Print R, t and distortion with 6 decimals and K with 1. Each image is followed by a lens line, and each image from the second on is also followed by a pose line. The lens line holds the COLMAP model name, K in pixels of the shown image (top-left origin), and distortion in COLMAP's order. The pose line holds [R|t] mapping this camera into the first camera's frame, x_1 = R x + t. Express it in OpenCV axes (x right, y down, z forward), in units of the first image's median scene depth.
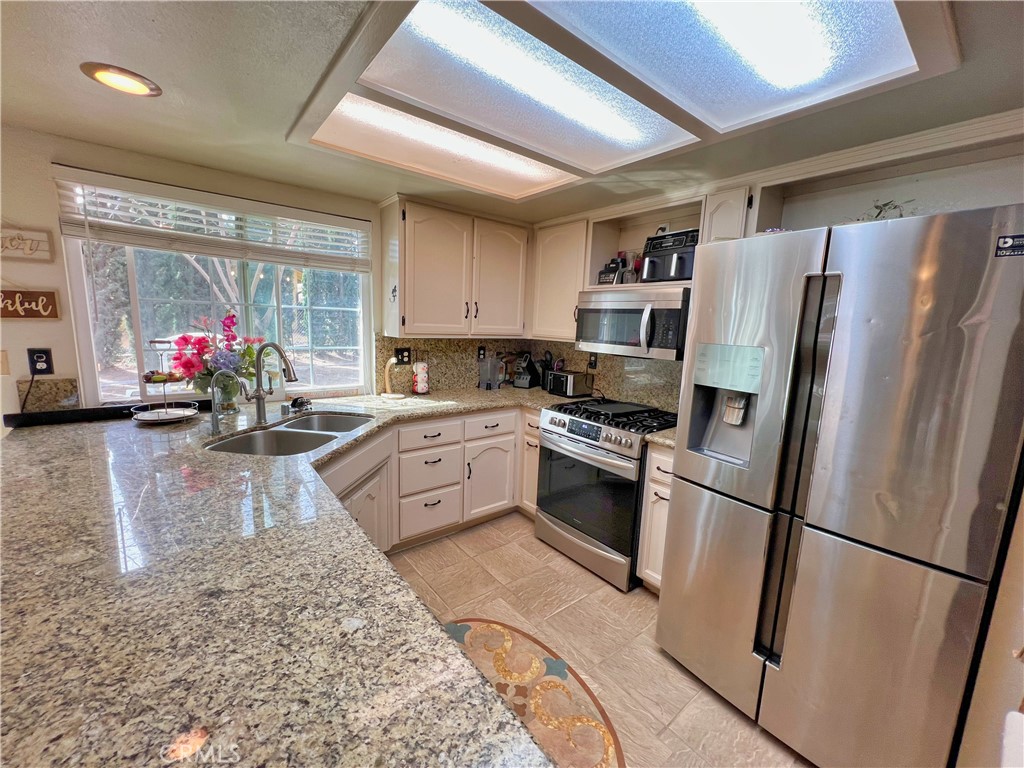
lens RADIAL K [[409.3, 0, 512.0], [0, 409.3, 384.0], [0, 0, 1]] dist [-0.001704, 0.000125]
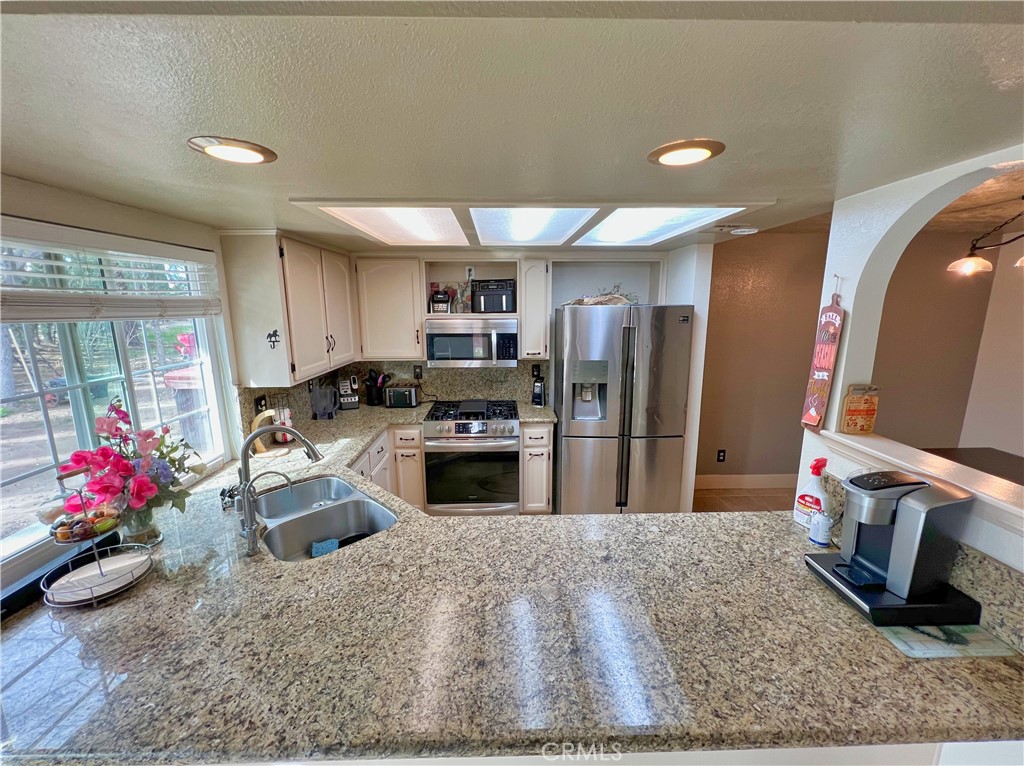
lens RADIAL K [[419.0, 0, 512.0], [0, 419.0, 383.0], [0, 0, 1]] dist [-0.001249, -0.000334]
pose [[0.603320, -0.190578, 0.774393, -0.791760], [0.147678, 0.980931, 0.126353, -0.189530], [-0.783706, 0.038129, 0.619960, 0.053168]]
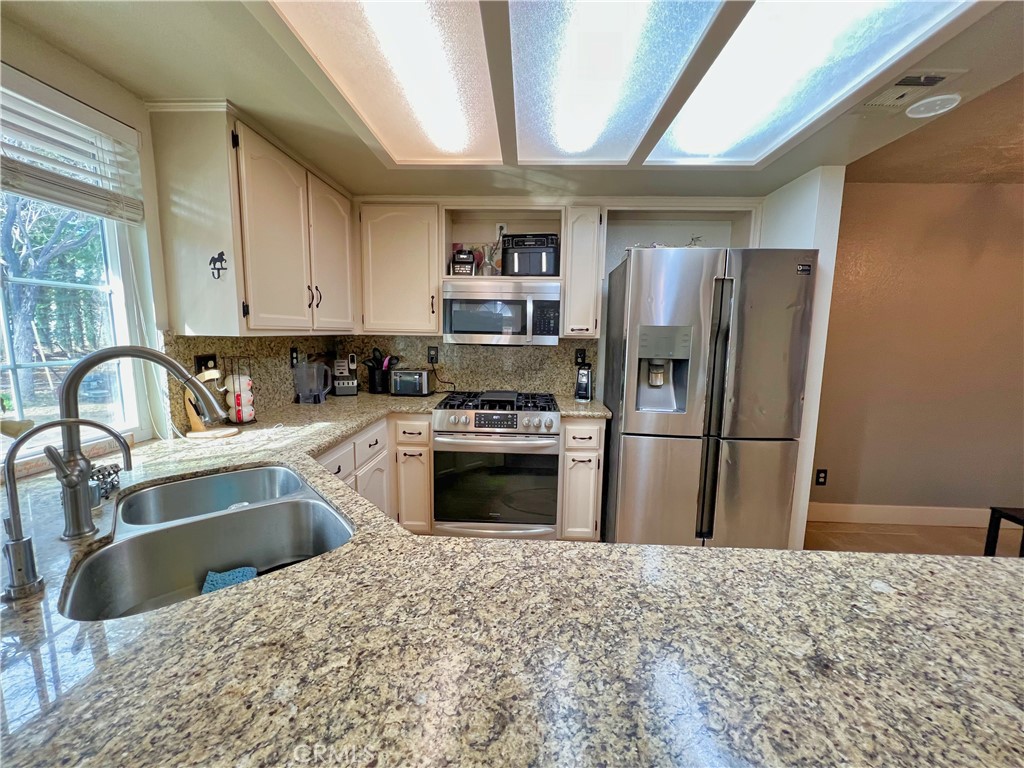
lens RADIAL K [[410.4, 0, 512.0], [0, 410.4, 384.0], [0, 0, 1]] dist [-0.000696, -0.000094]
pose [[0.656516, -0.124057, 0.744041, -0.546094], [0.122819, 0.990801, 0.056828, -0.028870], [-0.744246, 0.054074, 0.665713, 0.314234]]
